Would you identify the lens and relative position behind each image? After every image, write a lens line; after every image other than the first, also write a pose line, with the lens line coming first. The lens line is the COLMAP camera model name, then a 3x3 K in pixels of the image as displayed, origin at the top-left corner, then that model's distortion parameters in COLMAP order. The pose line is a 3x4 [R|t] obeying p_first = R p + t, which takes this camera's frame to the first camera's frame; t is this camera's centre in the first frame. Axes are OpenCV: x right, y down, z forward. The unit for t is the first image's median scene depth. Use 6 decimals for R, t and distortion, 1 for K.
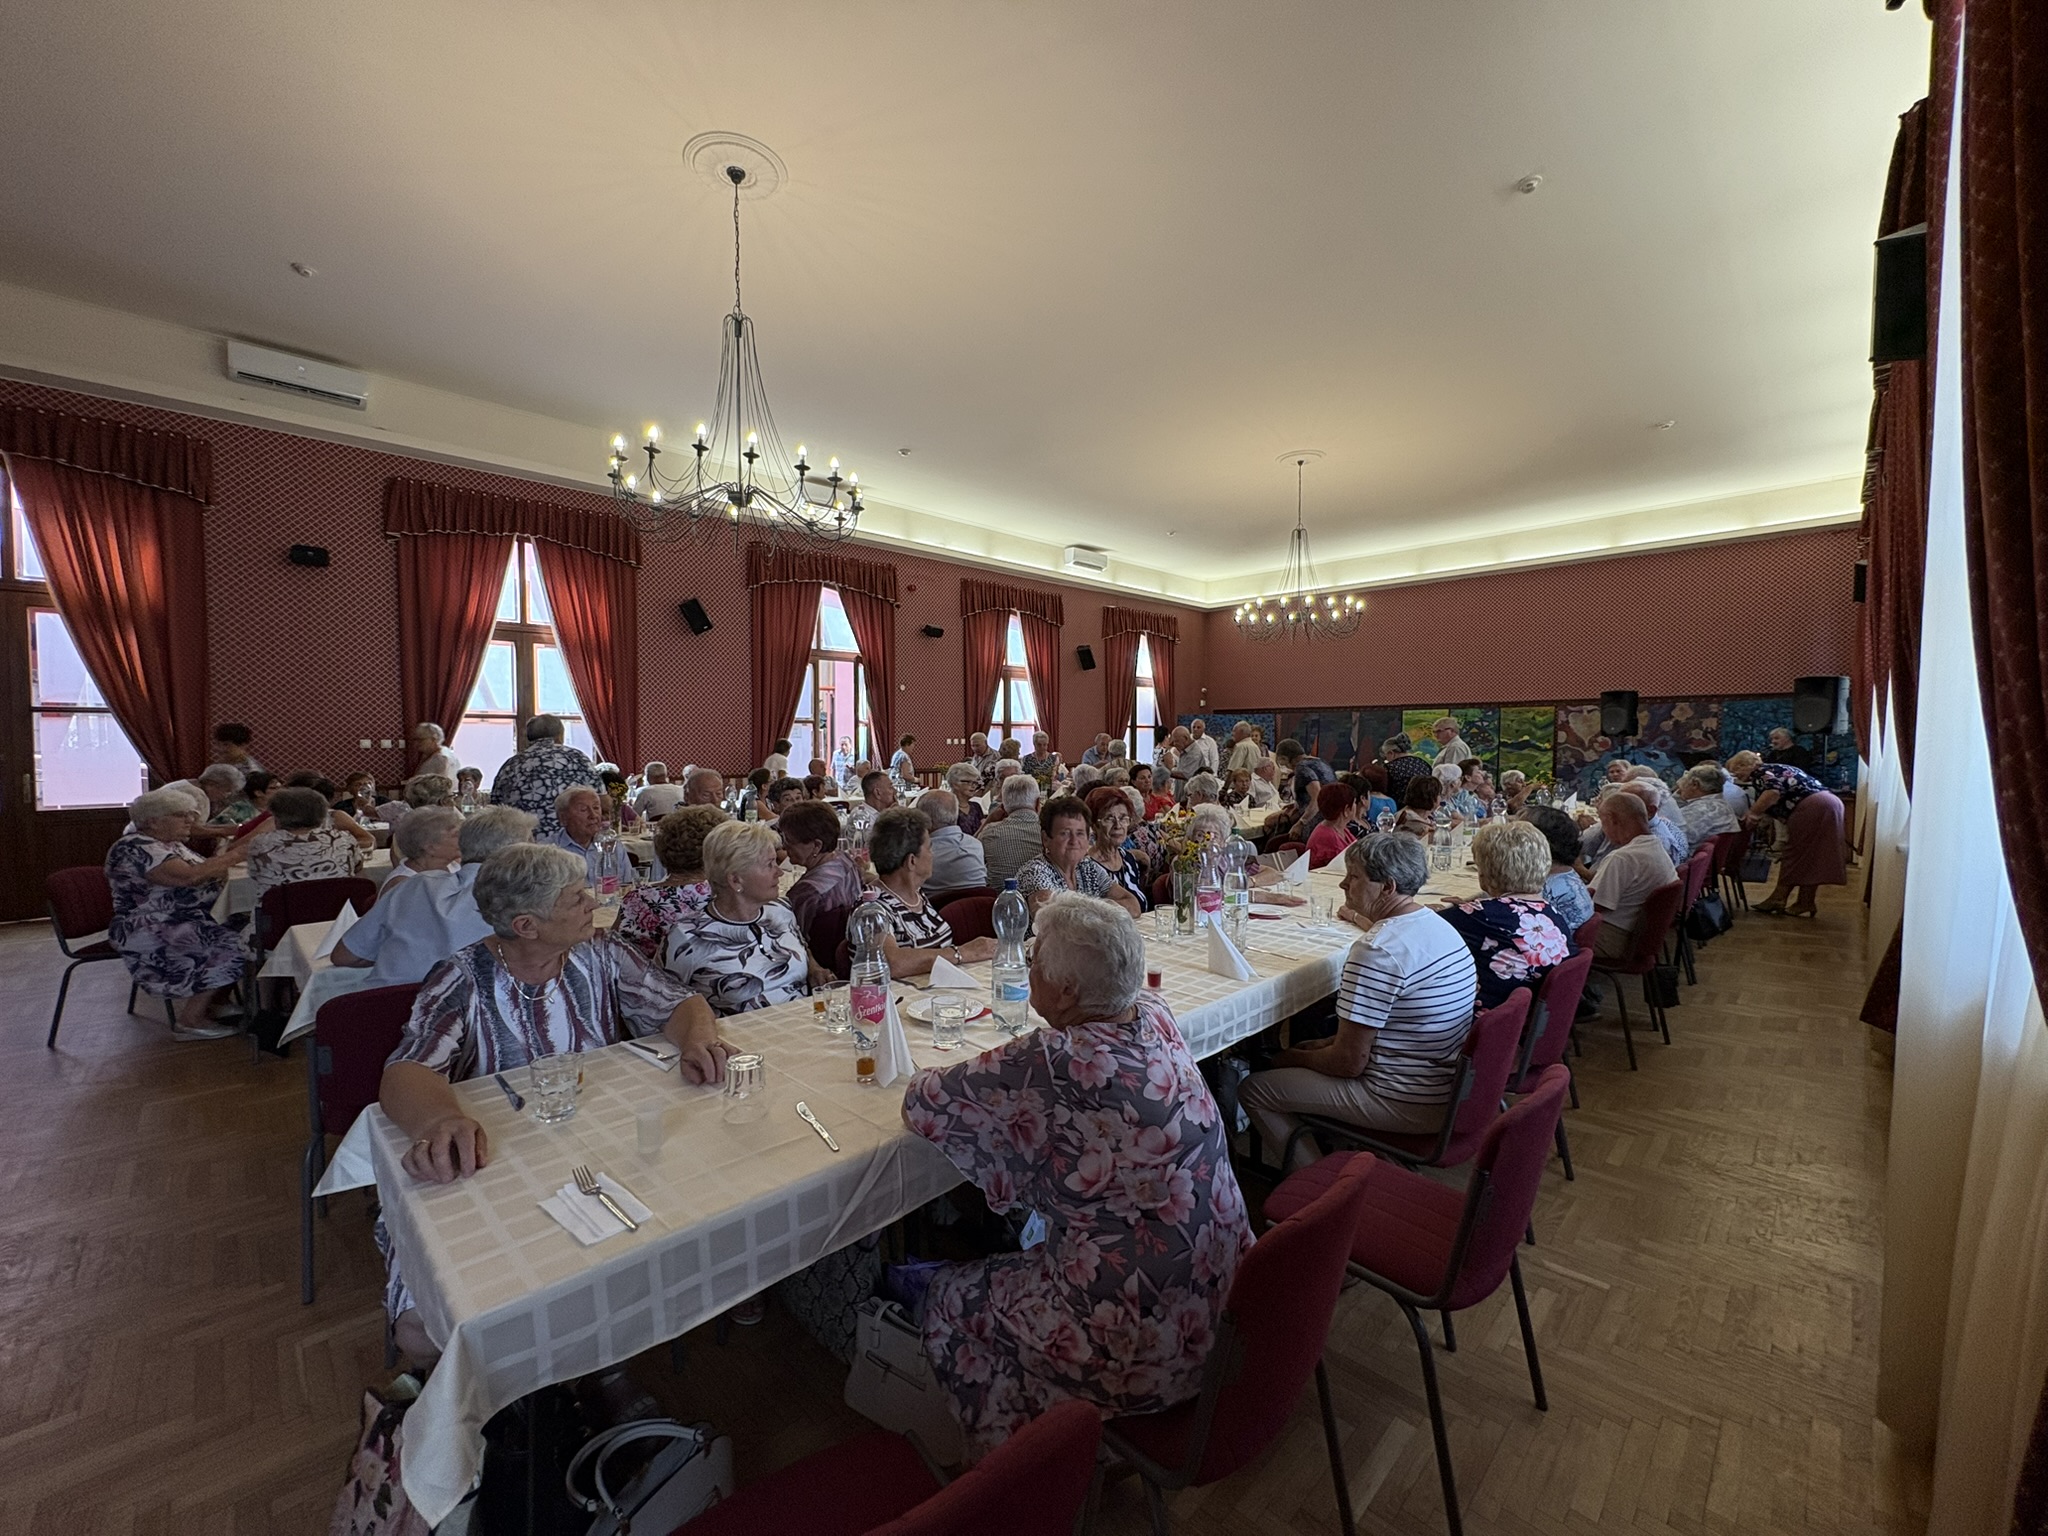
lens RADIAL K [[817.3, 0, 1031.5], [0, 817.3, 775.3], [0, 0, 1]] dist [0.000259, 0.000010]
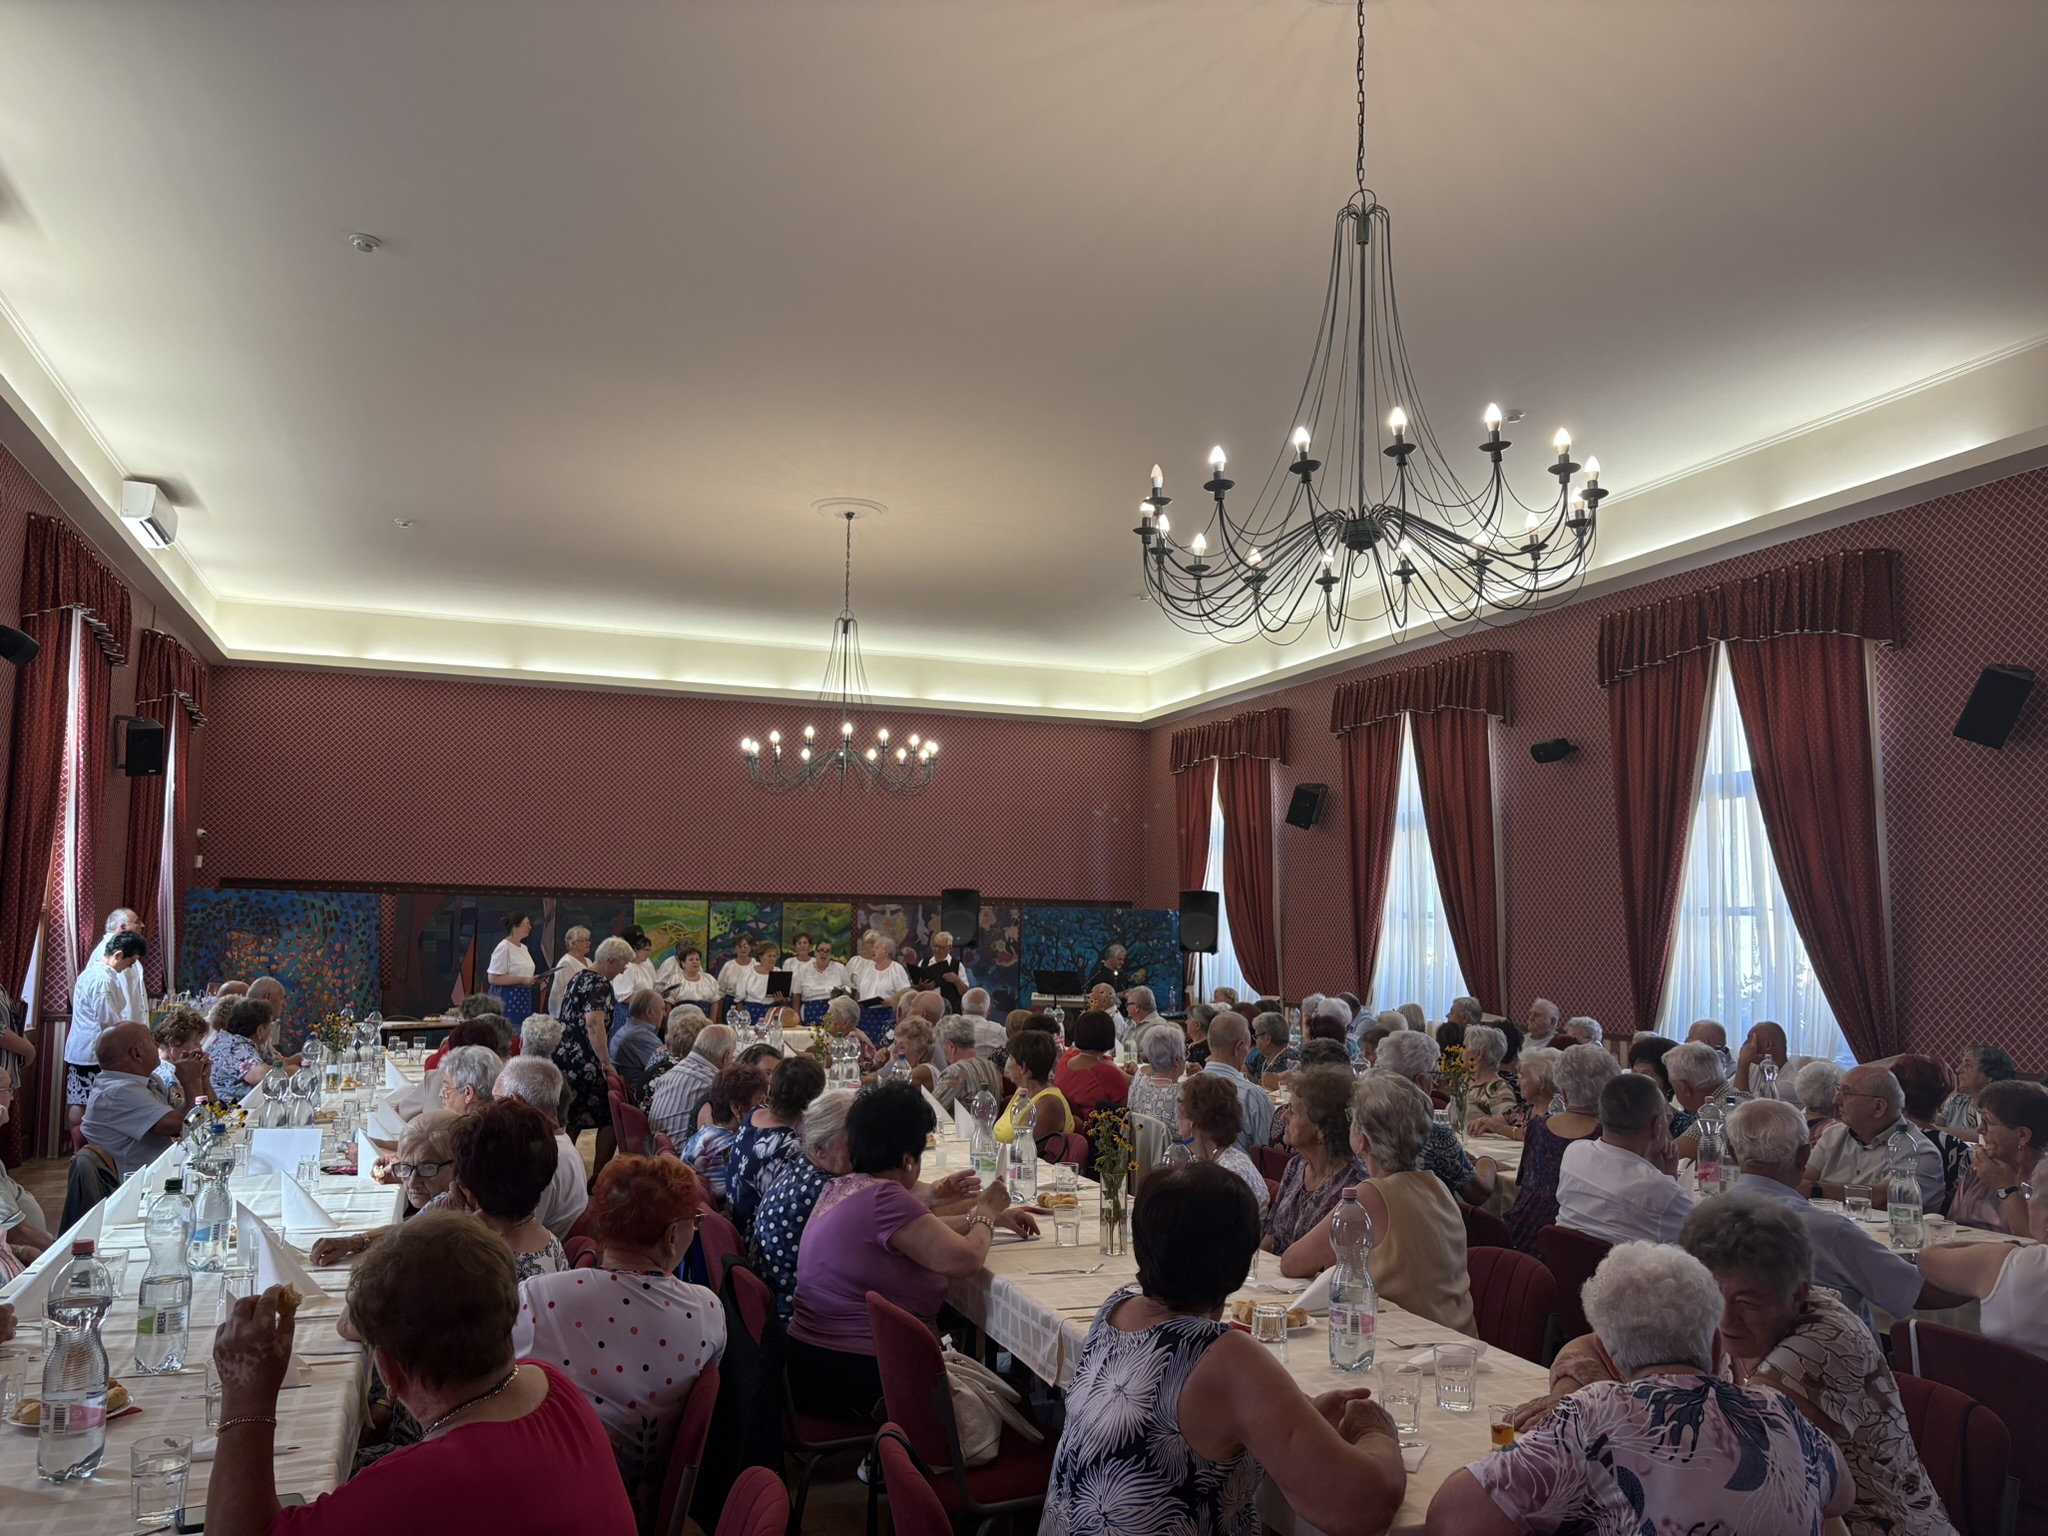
lens RADIAL K [[1557.6, 0, 1025.0], [0, 1557.6, 783.3], [0, 0, 1]] dist [0.070271, -0.085185]
pose [[0.423984, 0.103961, 0.899683, -0.518499], [0.024851, 0.991680, -0.126303, -0.013302], [-0.905329, 0.075909, 0.417873, 0.290895]]
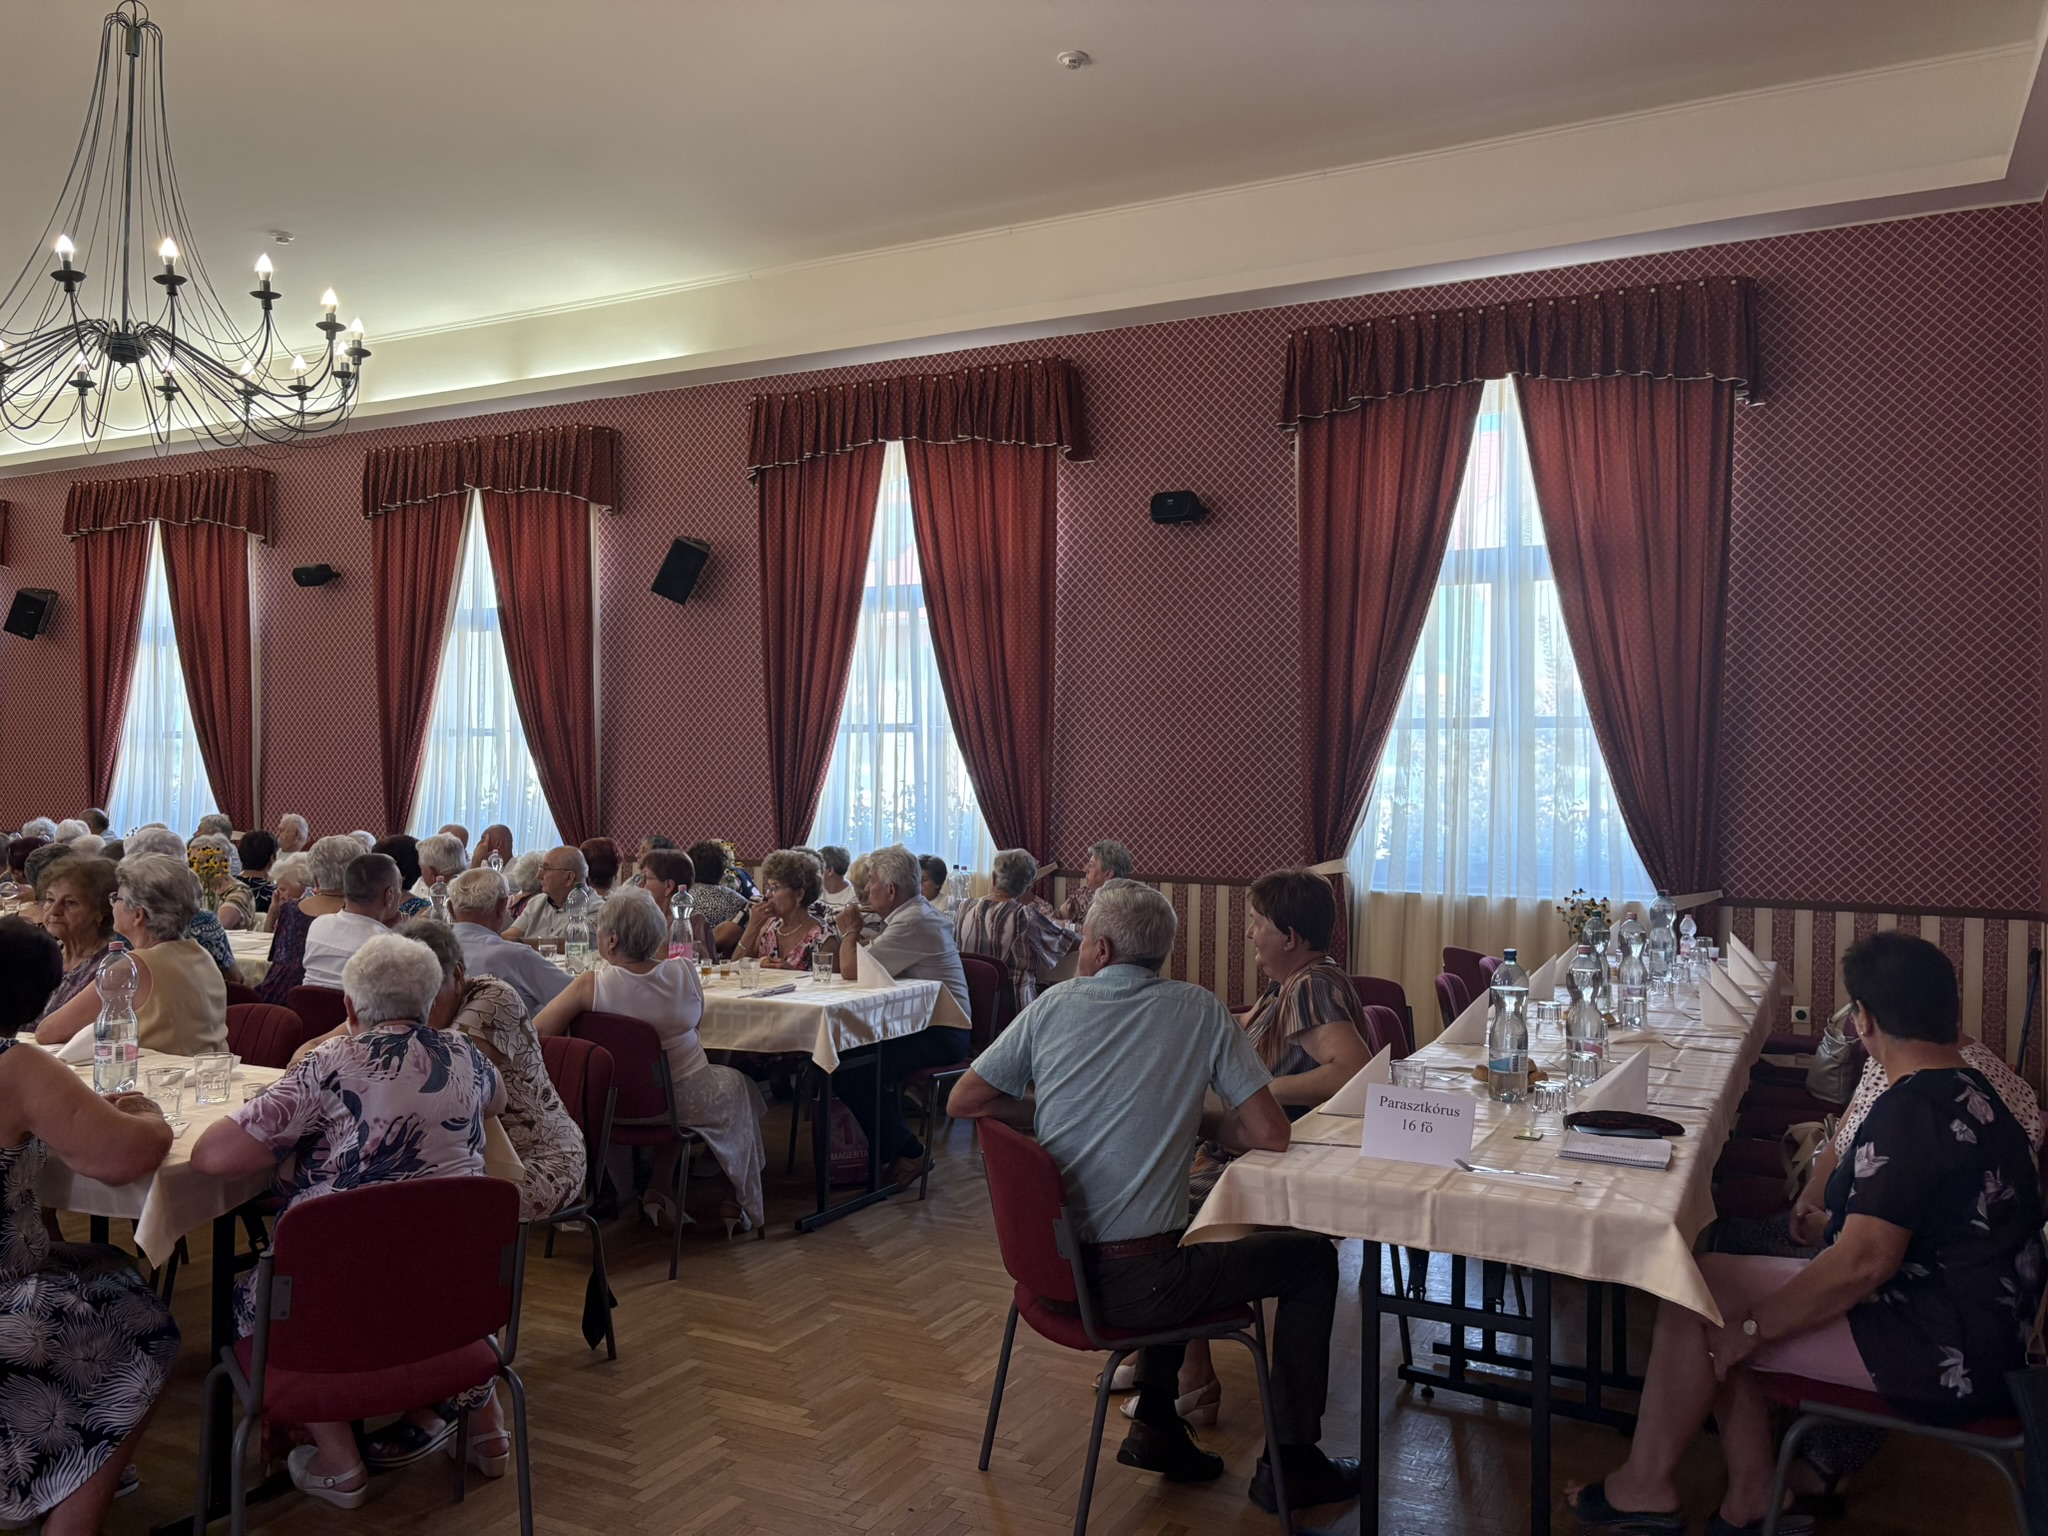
lens RADIAL K [[1568.1, 0, 1012.1], [0, 1568.1, 775.1], [0, 0, 1]] dist [0.039429, -0.002538]
pose [[-0.298855, 0.012007, 0.954223, -0.592994], [0.038686, 0.999251, -0.000458, -0.004037], [-0.953514, 0.036778, -0.299096, 0.282785]]
